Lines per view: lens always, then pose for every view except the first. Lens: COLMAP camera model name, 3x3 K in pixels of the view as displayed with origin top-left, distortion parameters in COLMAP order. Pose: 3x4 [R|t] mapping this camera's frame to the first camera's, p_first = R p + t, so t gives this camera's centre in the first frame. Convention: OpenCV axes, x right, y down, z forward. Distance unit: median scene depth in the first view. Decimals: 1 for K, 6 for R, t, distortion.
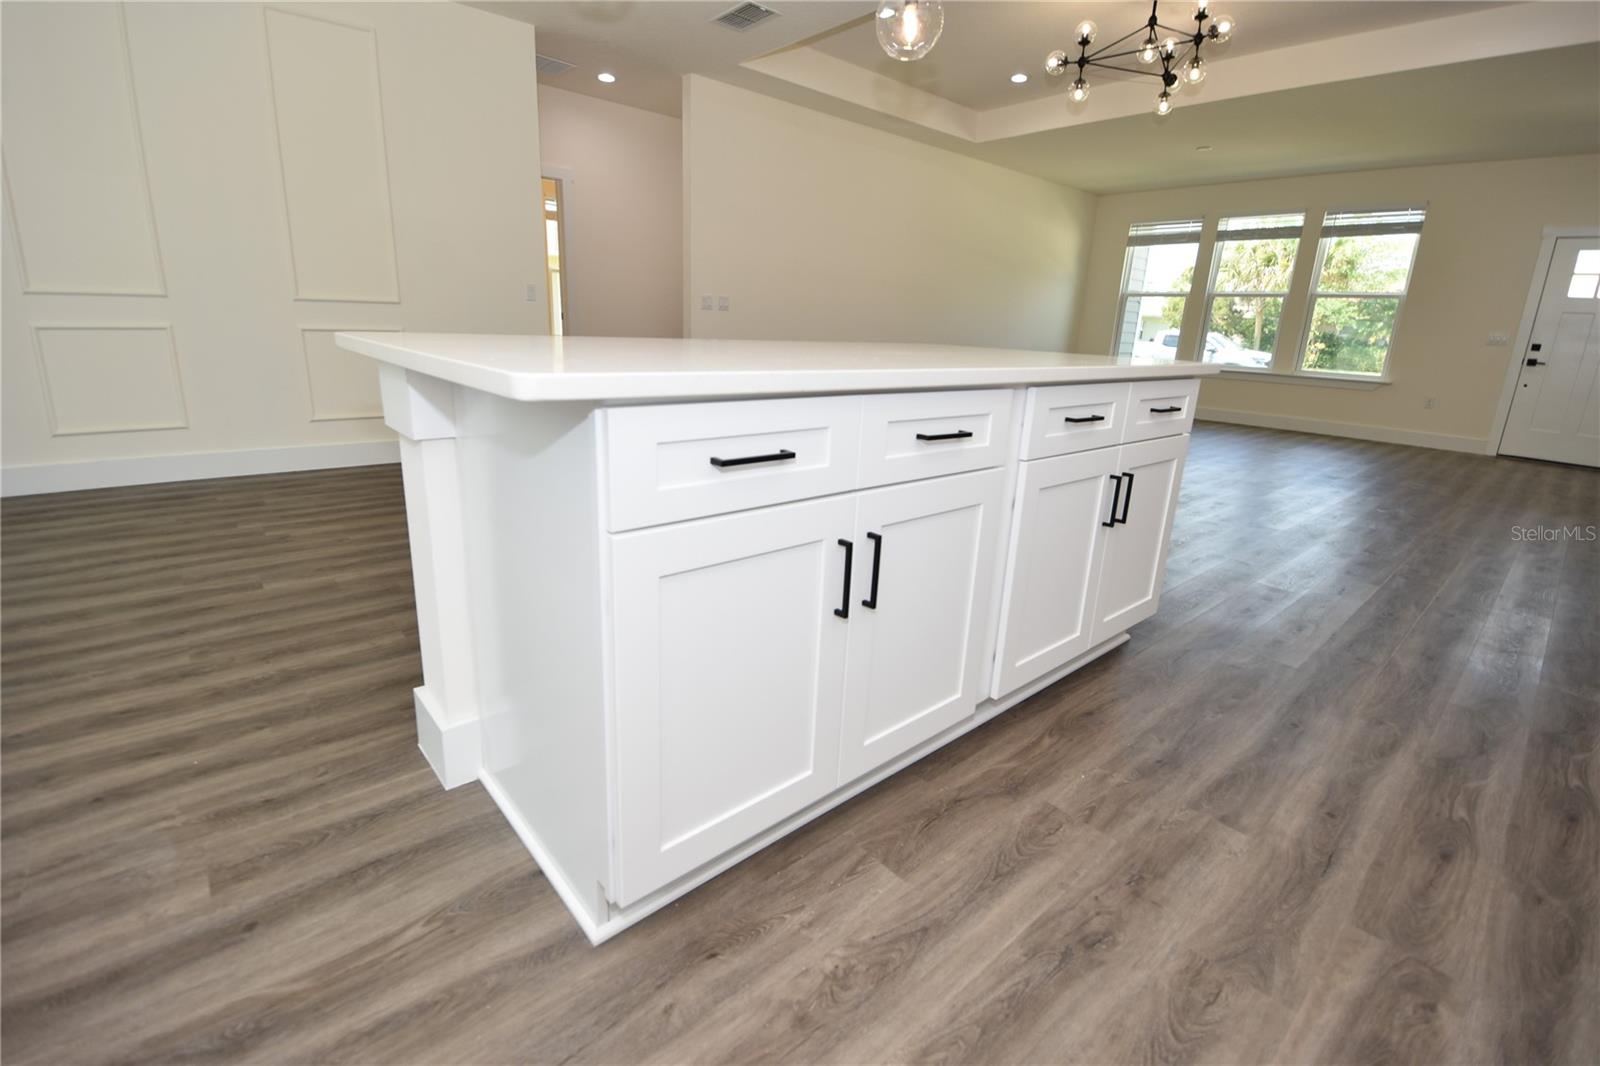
lens RADIAL K [[704.2, 0, 795.7], [0, 704.2, 513.1], [0, 0, 1]] dist [0.014685, -0.022712]
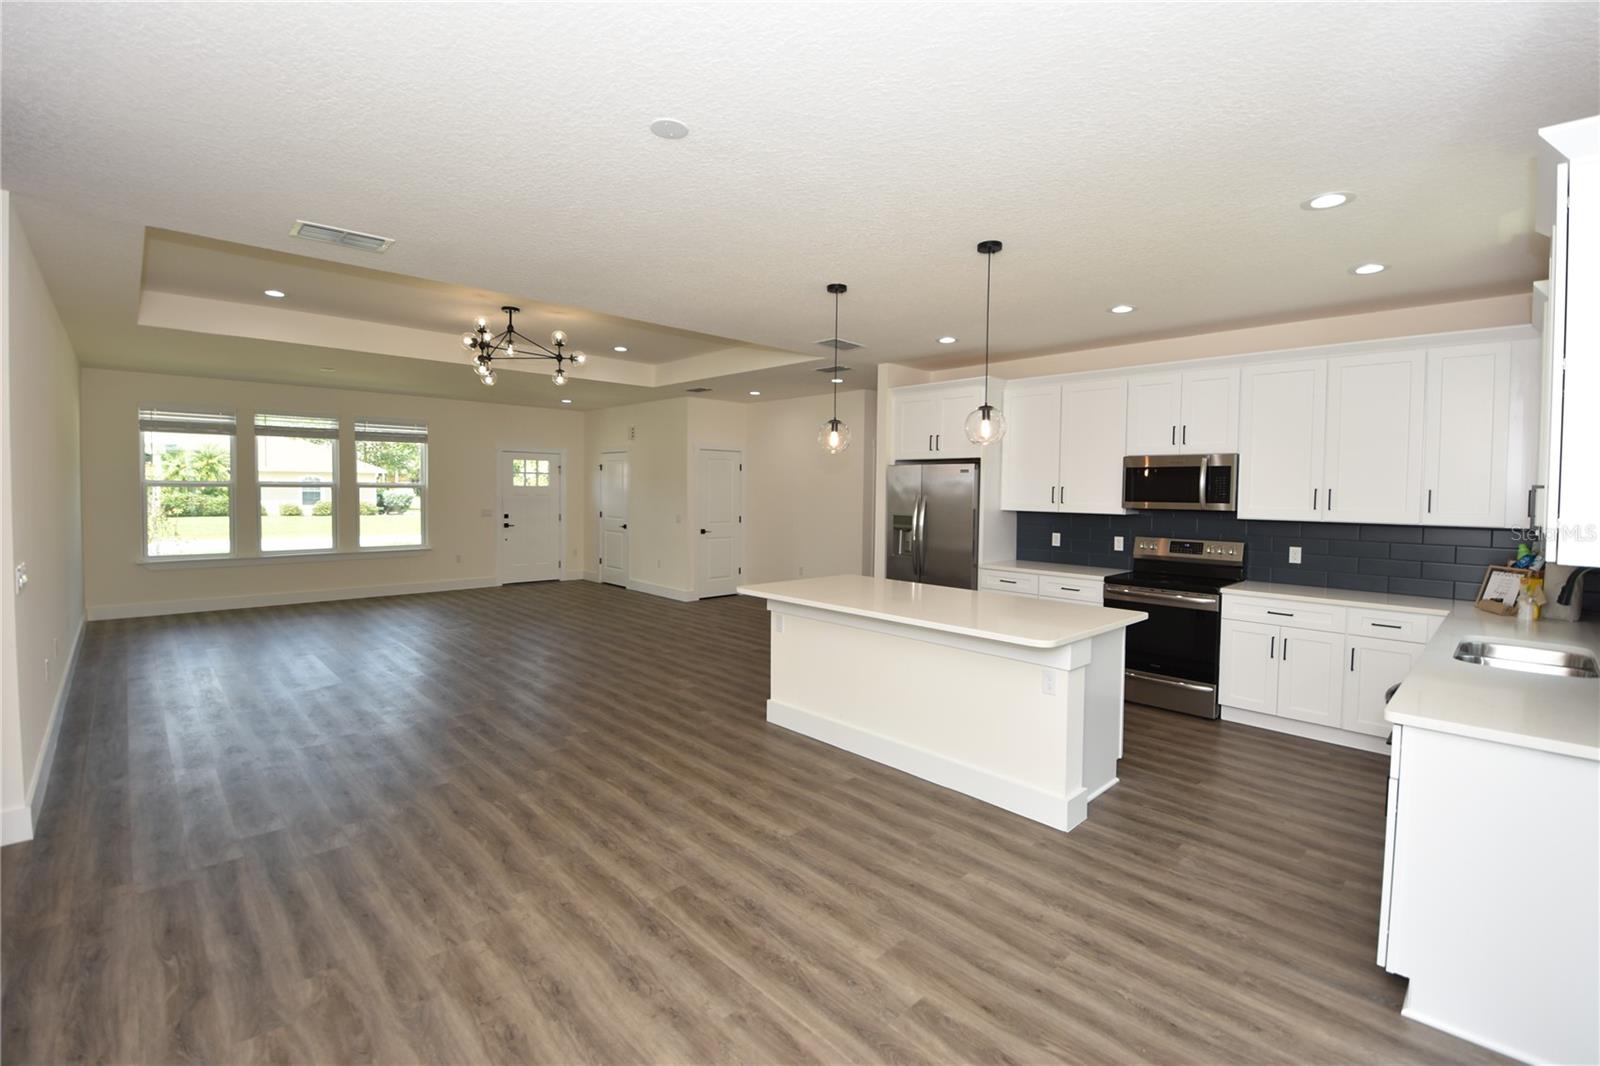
lens RADIAL K [[704.2, 0, 795.7], [0, 704.2, 513.1], [0, 0, 1]] dist [0.014685, -0.022712]
pose [[-0.045575, -0.078444, 0.995876, -1.651551], [0.250213, 0.964238, 0.087403, -0.613888], [-0.967118, 0.253164, -0.024318, 1.077771]]
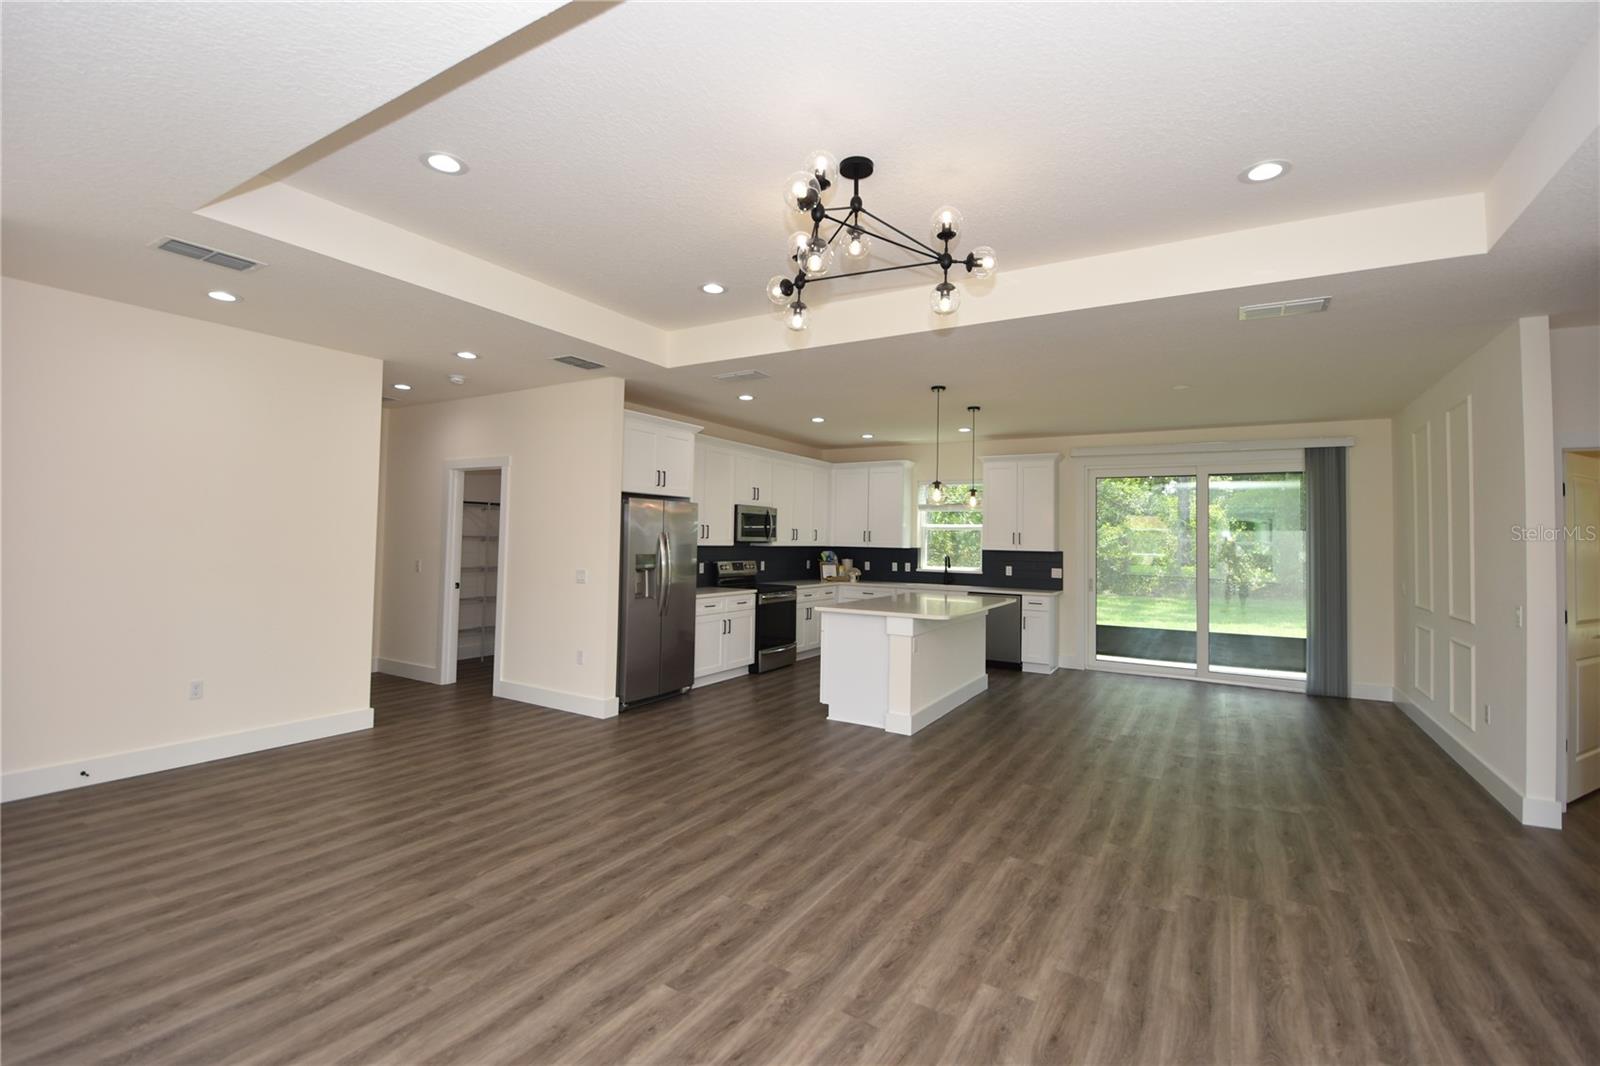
lens RADIAL K [[704.2, 0, 795.7], [0, 704.2, 513.1], [0, 0, 1]] dist [0.014685, -0.022712]
pose [[-0.949466, -0.071888, -0.305526, 1.373772], [-0.138437, 0.969534, 0.202089, -0.986423], [0.281690, 0.234173, -0.930491, 3.078829]]
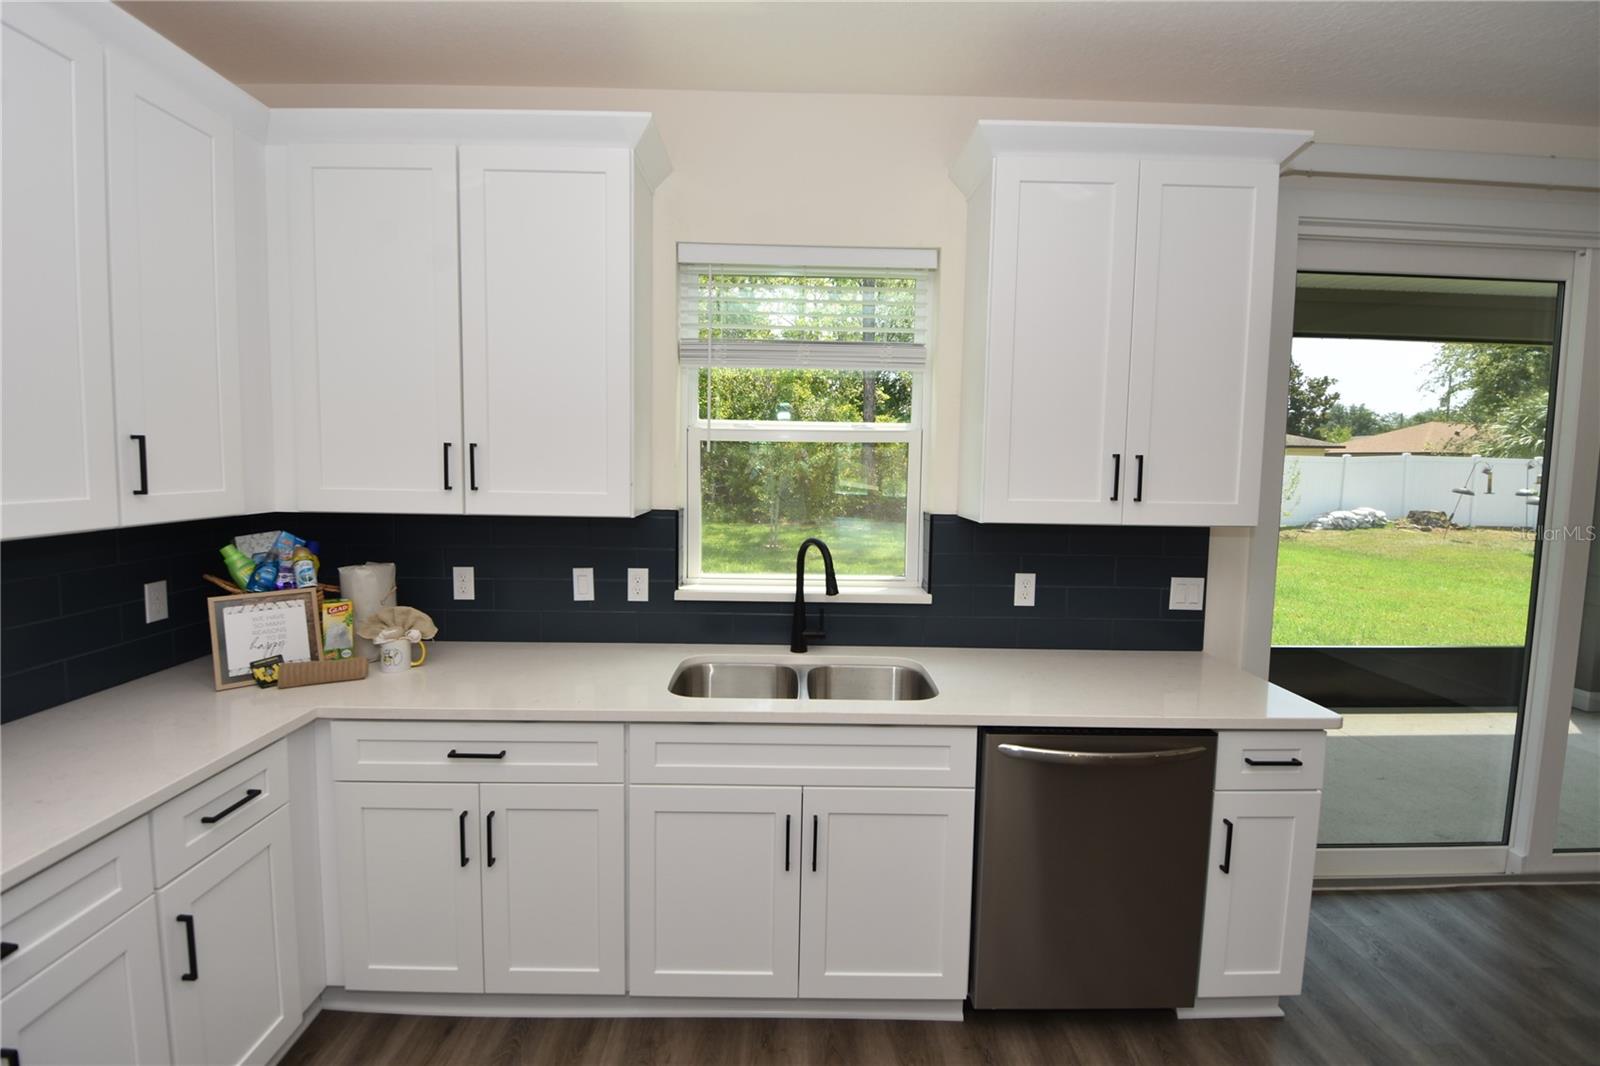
lens RADIAL K [[704.2, 0, 795.7], [0, 704.2, 513.1], [0, 0, 1]] dist [0.014685, -0.022712]
pose [[-0.646882, 0.005388, -0.762571, 0.160602], [-0.244089, 0.945904, 0.213742, -0.343802], [0.722471, 0.324401, -0.610573, 0.366322]]
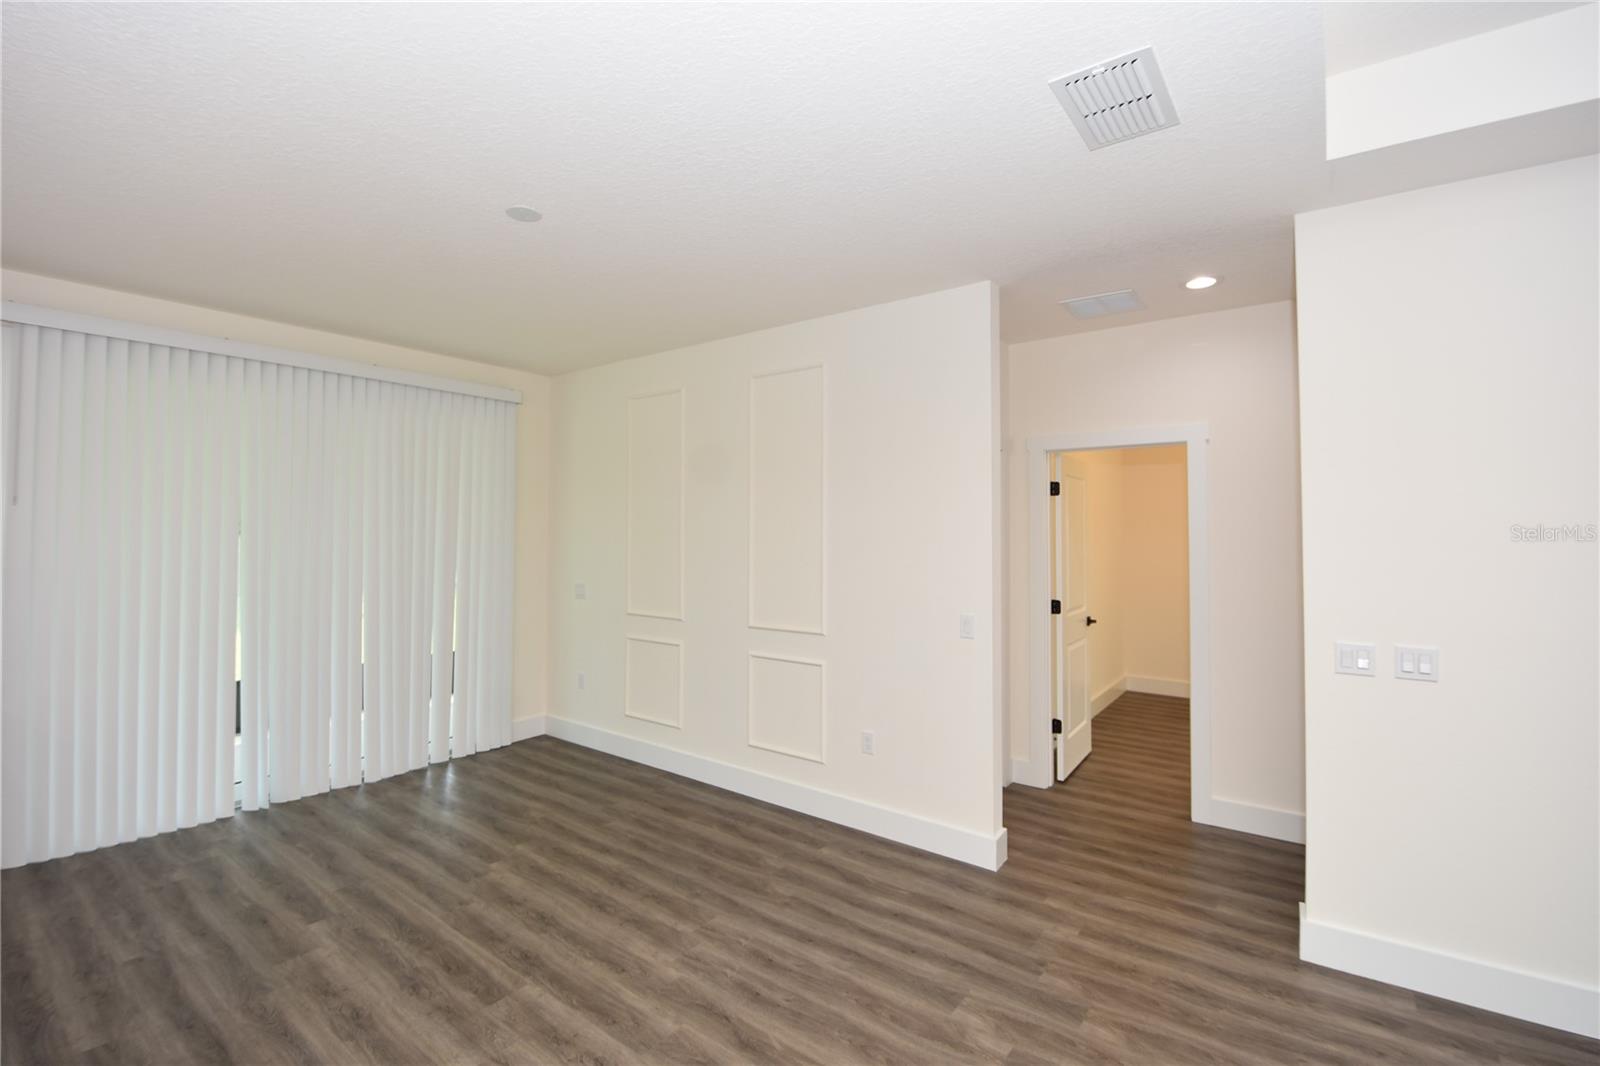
lens RADIAL K [[704.2, 0, 795.7], [0, 704.2, 513.1], [0, 0, 1]] dist [0.014685, -0.022712]
pose [[0.208487, -0.066146, -0.975786, 0.565232], [-0.251979, 0.960395, -0.118941, -0.615060], [0.945008, 0.270676, 0.183562, 1.424967]]
